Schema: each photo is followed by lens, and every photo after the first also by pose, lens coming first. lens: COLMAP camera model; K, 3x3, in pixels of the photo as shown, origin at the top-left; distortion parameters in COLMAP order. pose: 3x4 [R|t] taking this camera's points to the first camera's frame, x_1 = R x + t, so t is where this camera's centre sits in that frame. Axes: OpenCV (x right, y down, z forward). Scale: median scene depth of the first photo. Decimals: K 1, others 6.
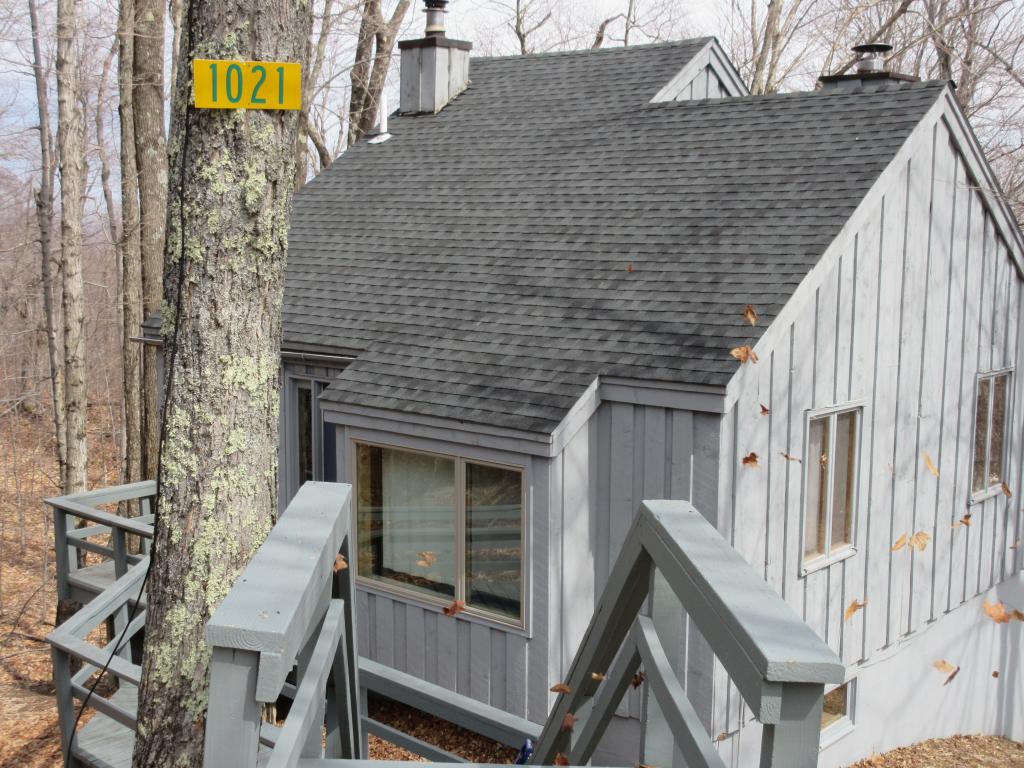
lens RADIAL K [[1259.0, 0, 512.0], [0, 1259.0, 384.0], [0, 0, 1]] dist [0.017861, -0.006287]
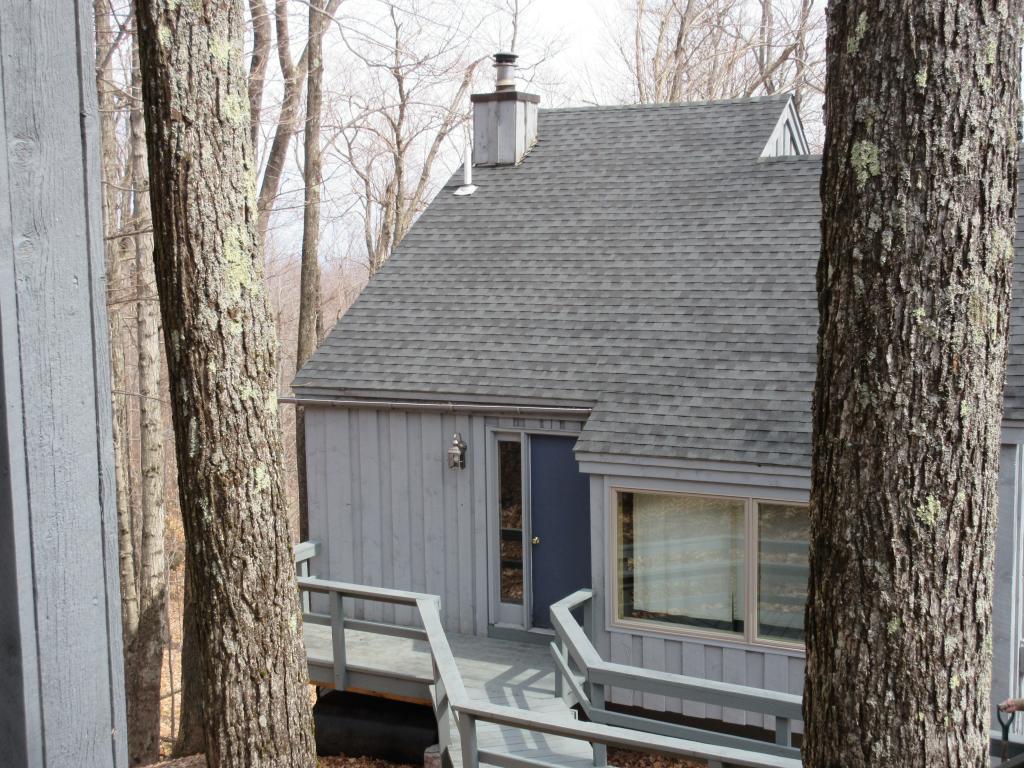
lens RADIAL K [[1259.0, 0, 512.0], [0, 1259.0, 384.0], [0, 0, 1]] dist [0.017861, -0.006287]
pose [[0.973457, -0.046897, 0.224014, -0.304357], [0.051619, 0.998550, -0.015263, -0.020995], [-0.222973, 0.026421, 0.974467, 0.003998]]
